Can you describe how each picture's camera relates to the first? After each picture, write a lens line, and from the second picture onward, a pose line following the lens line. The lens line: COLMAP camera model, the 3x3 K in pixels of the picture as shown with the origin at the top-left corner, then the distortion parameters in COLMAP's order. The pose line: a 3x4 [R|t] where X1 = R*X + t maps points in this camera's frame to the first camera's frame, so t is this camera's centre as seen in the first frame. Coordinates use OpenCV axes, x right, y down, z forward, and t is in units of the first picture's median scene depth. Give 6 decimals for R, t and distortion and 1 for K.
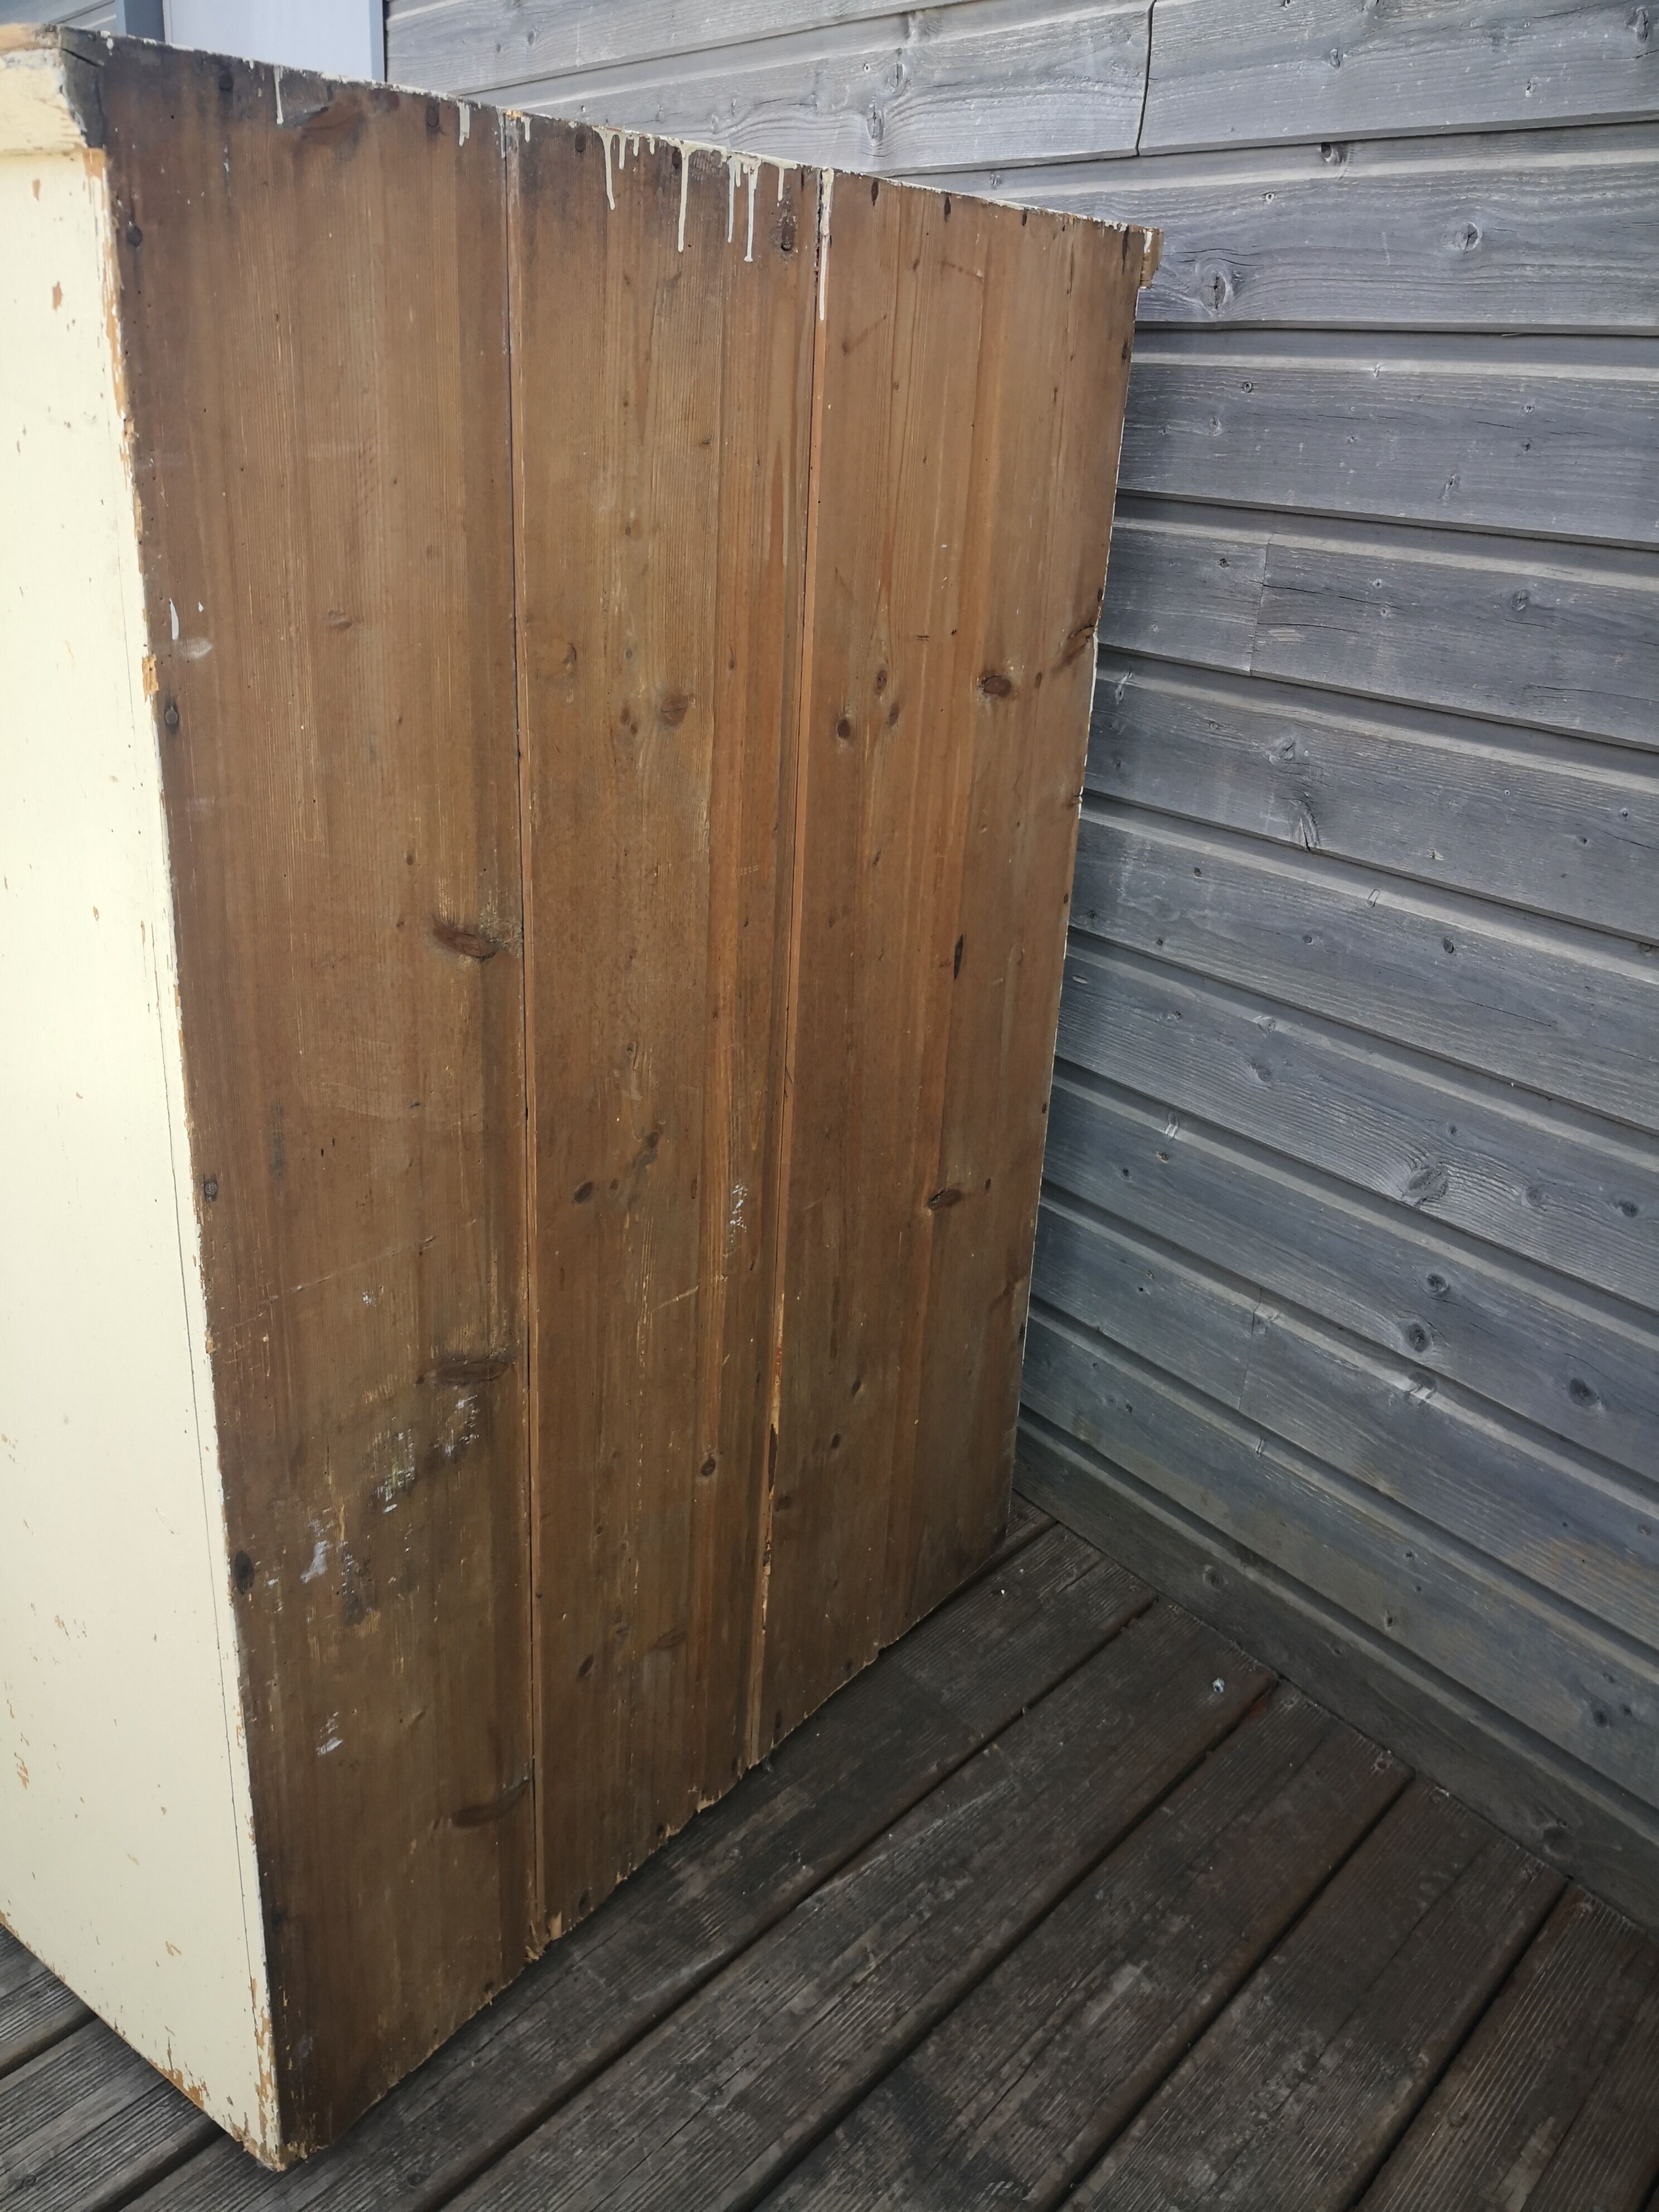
lens RADIAL K [[1796.6, 0, 826.1], [0, 1796.6, 1107.2], [0, 0, 1]] dist [0.016391, -0.046307]
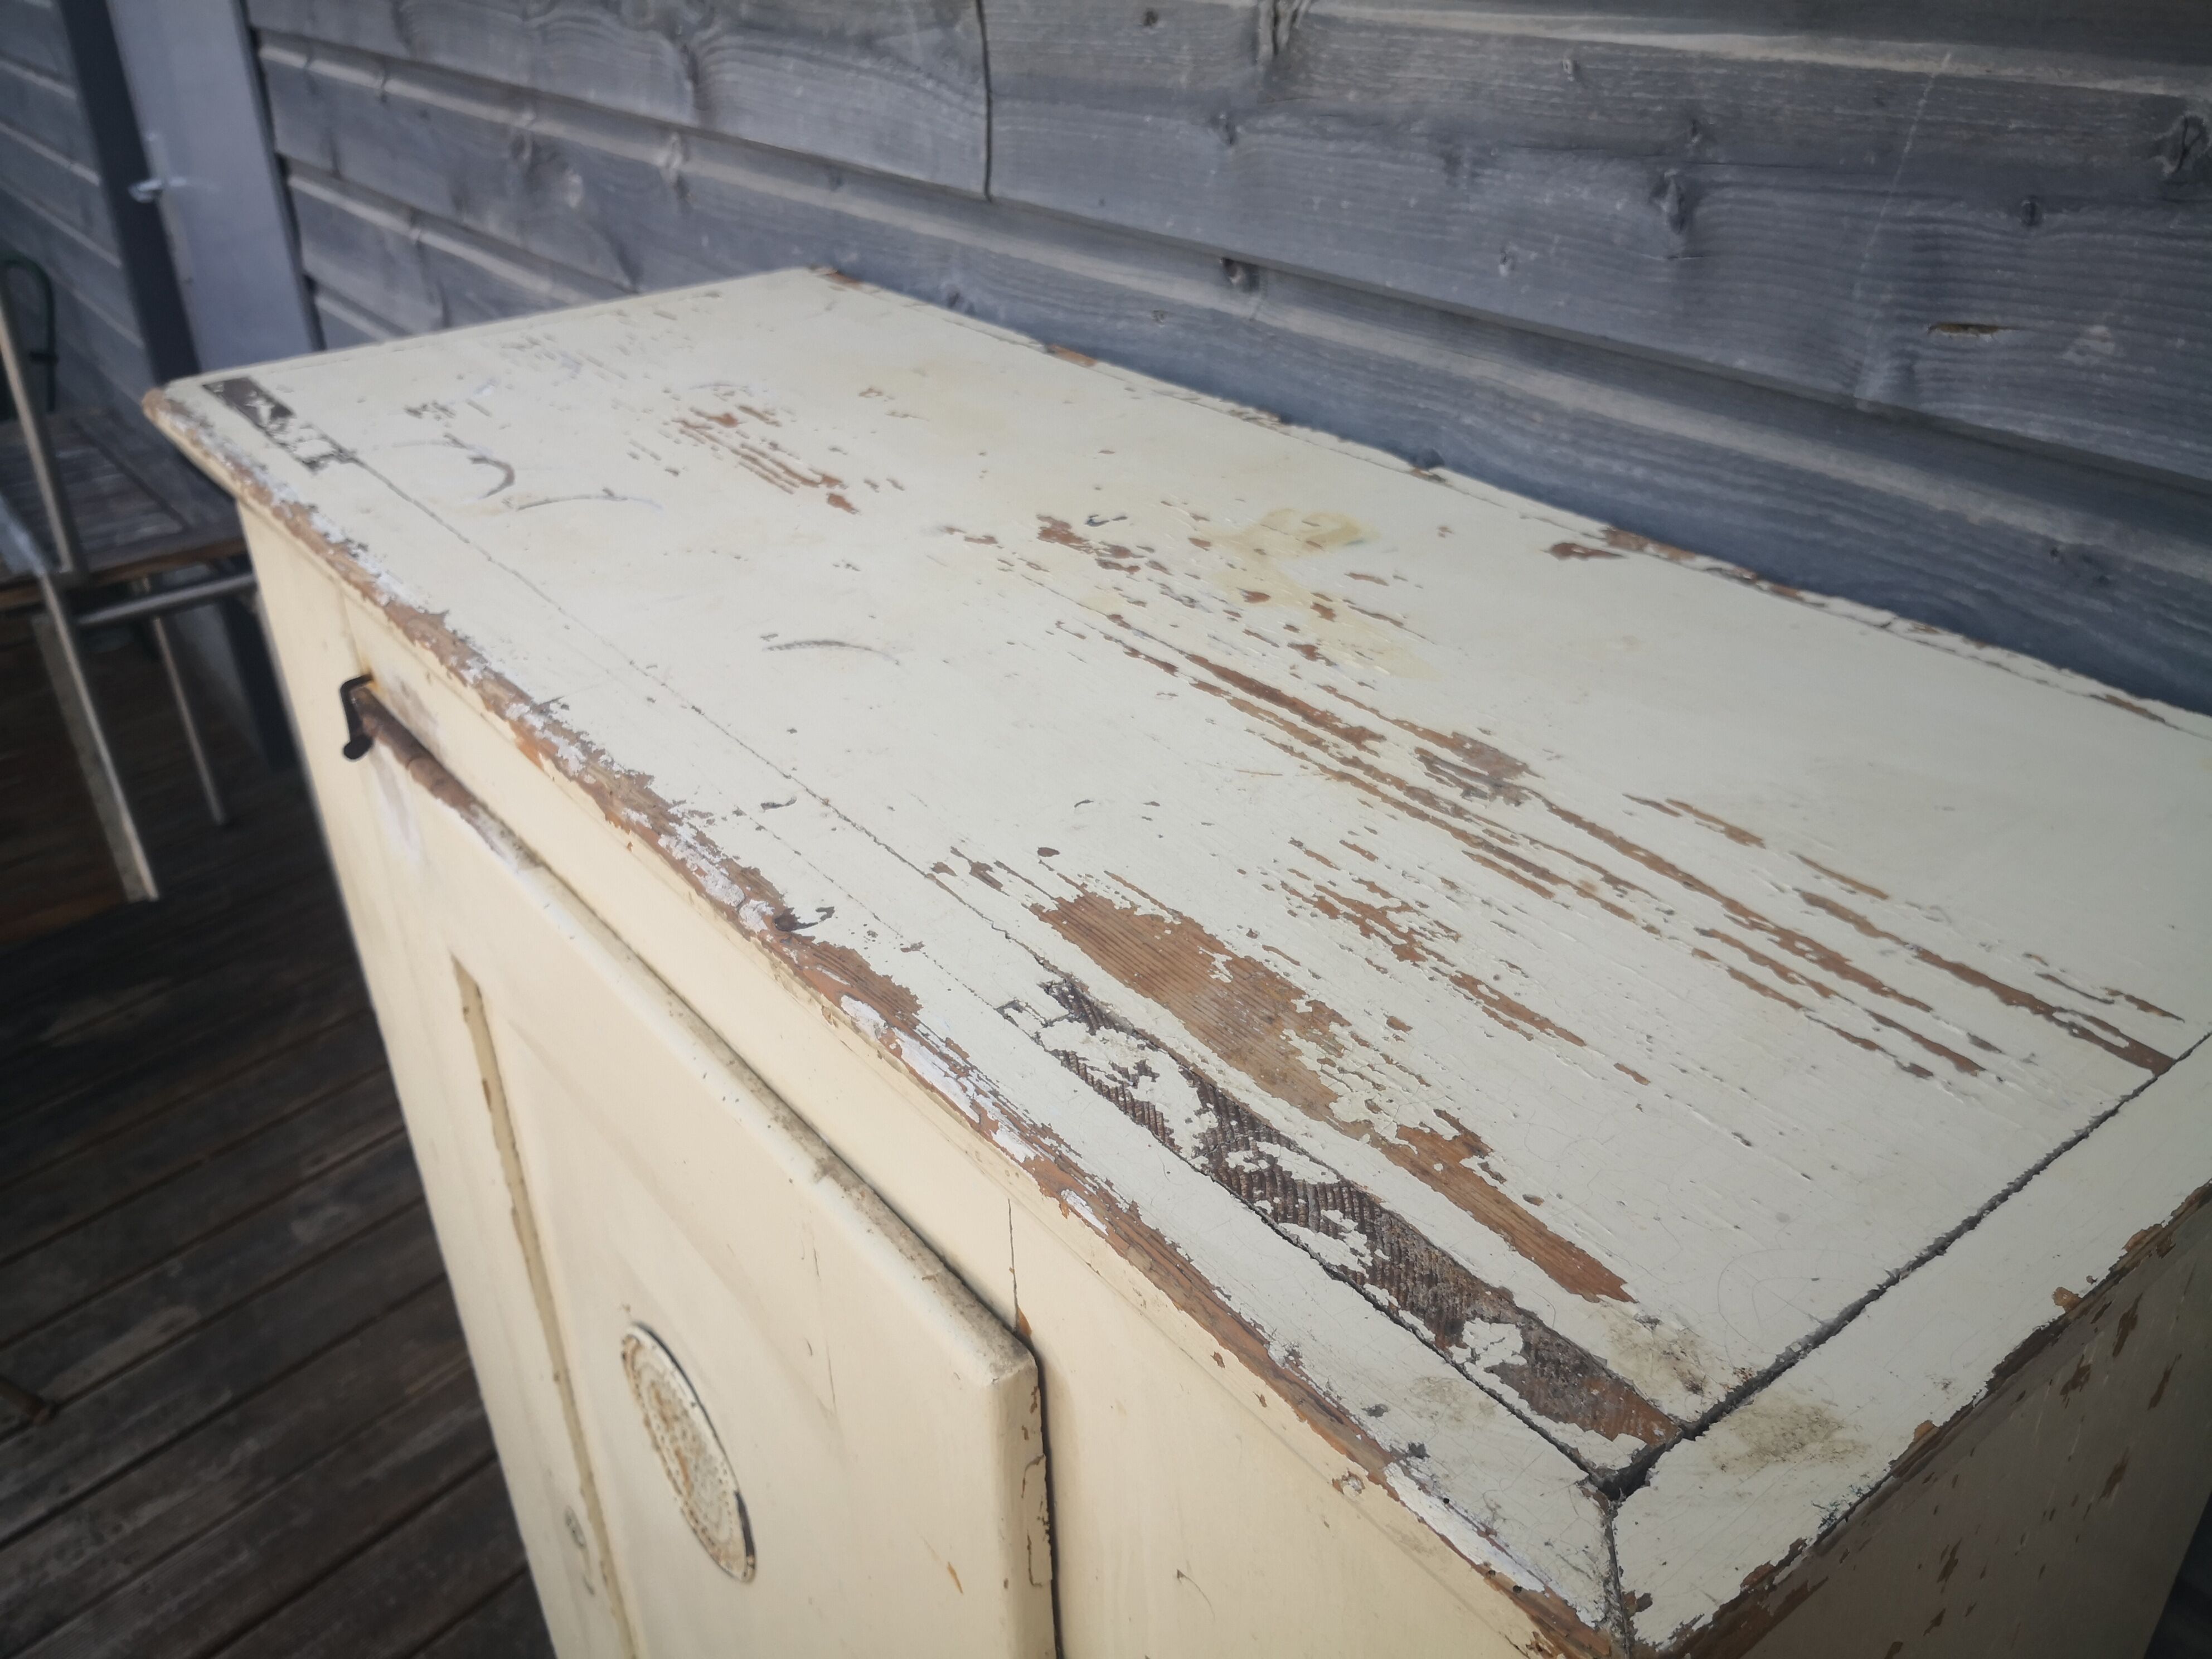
lens RADIAL K [[1796.6, 0, 1130.3], [0, 1796.6, 839.0], [0, 0, 1]] dist [0.018074, -0.048314]
pose [[0.997581, -0.066129, -0.021440, 0.244786], [0.068393, 0.988848, 0.132295, -0.422939], [0.012452, -0.133441, 0.990979, 0.357098]]
